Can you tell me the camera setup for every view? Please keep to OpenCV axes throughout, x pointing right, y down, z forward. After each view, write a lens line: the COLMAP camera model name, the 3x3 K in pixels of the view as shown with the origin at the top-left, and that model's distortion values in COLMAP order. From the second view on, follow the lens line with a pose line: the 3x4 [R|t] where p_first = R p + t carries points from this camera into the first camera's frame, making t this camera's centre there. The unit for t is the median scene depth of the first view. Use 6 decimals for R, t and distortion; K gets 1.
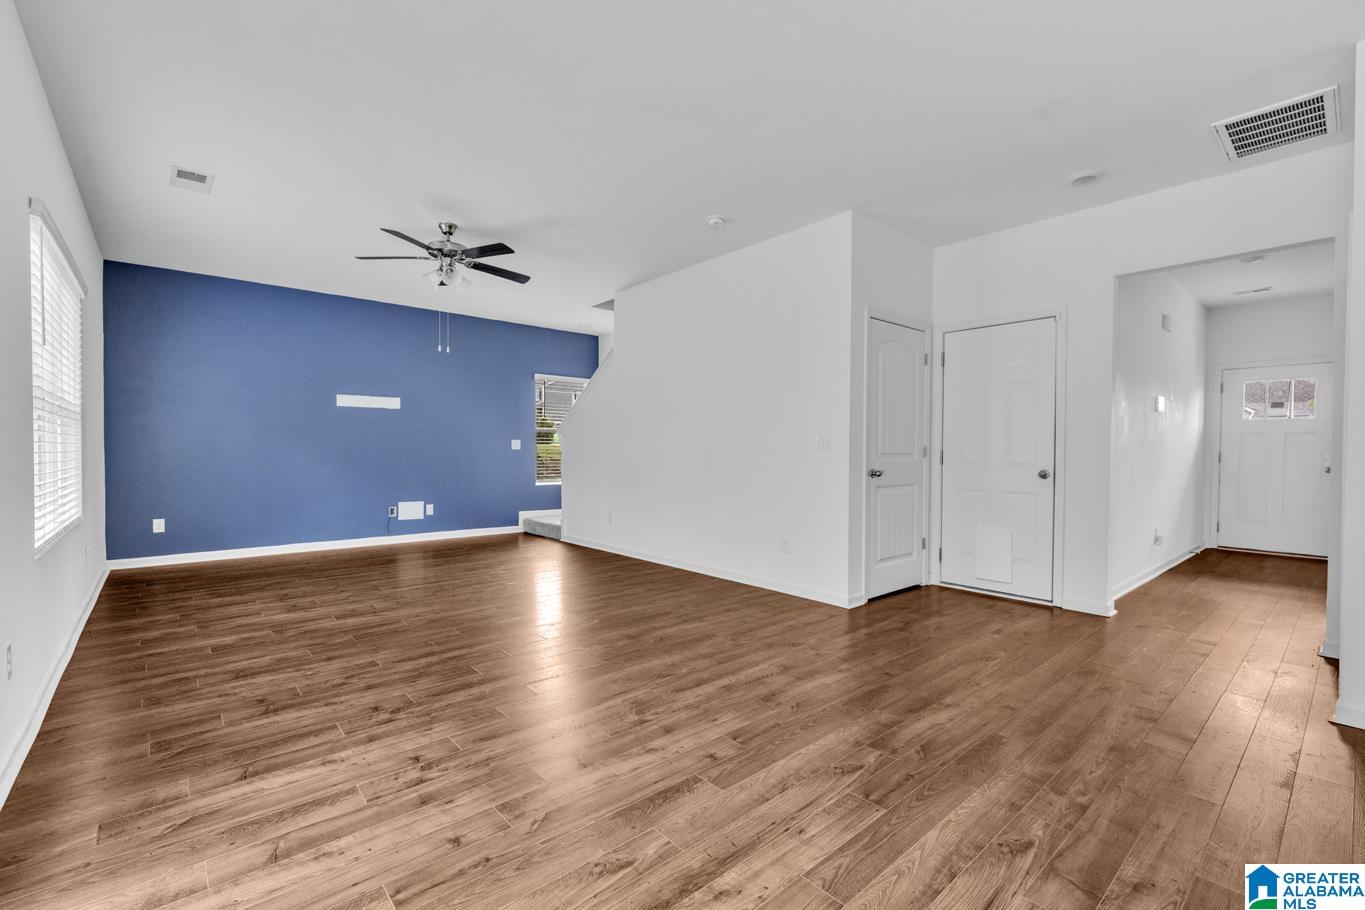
lens RADIAL K [[595.7, 0, 679.2], [0, 595.7, 455.2], [0, 0, 1]] dist [-0.000528, 0.000233]
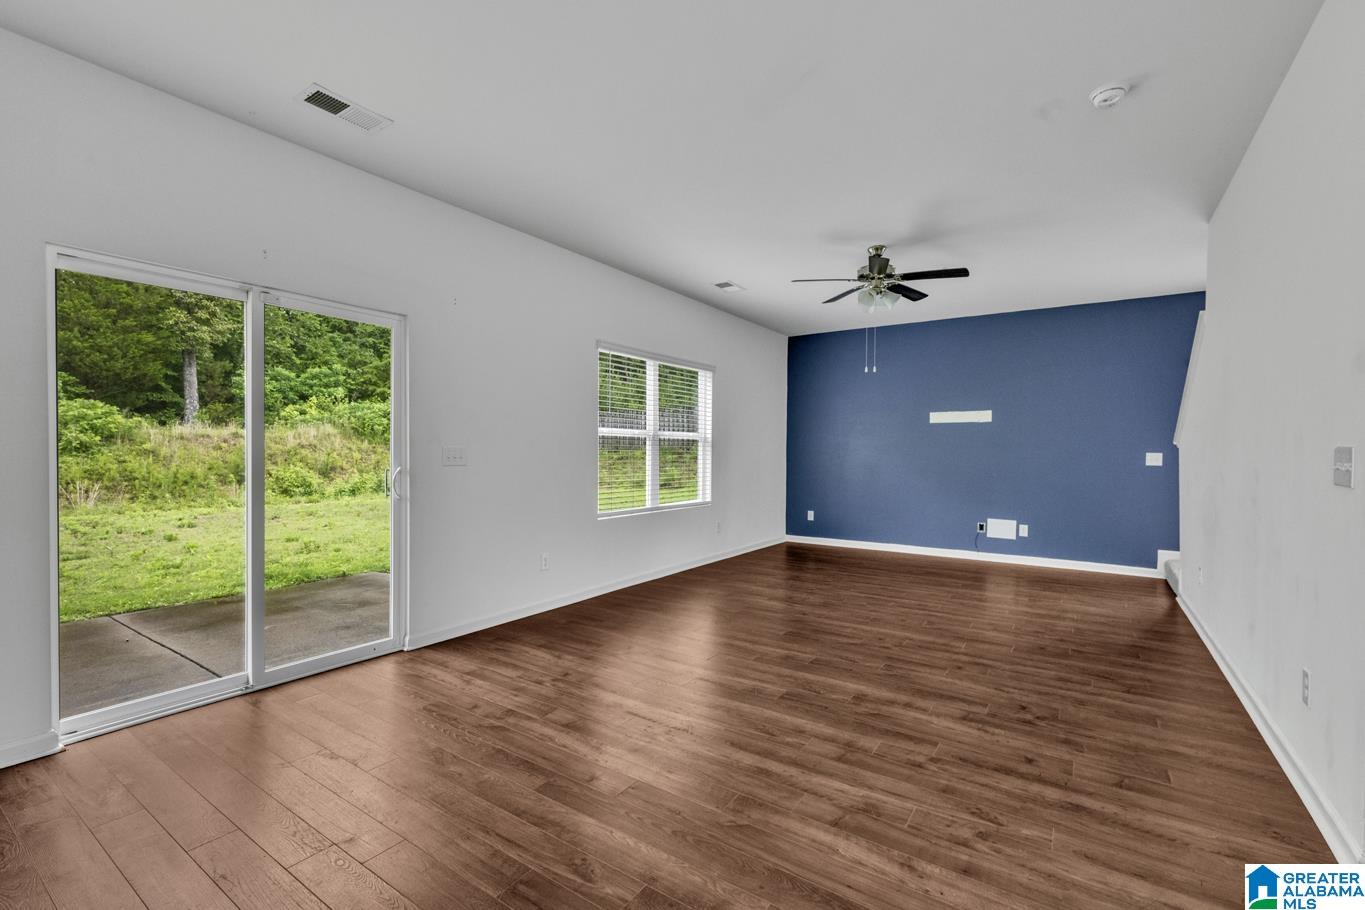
lens RADIAL K [[595.7, 0, 685.2], [0, 595.7, 453.2], [0, 0, 1]] dist [-0.000528, 0.000233]
pose [[0.255897, -0.001453, -0.966703, 0.626973], [-0.014375, 0.999883, -0.005308, -0.027183], [0.966597, 0.015255, 0.255846, 0.513079]]
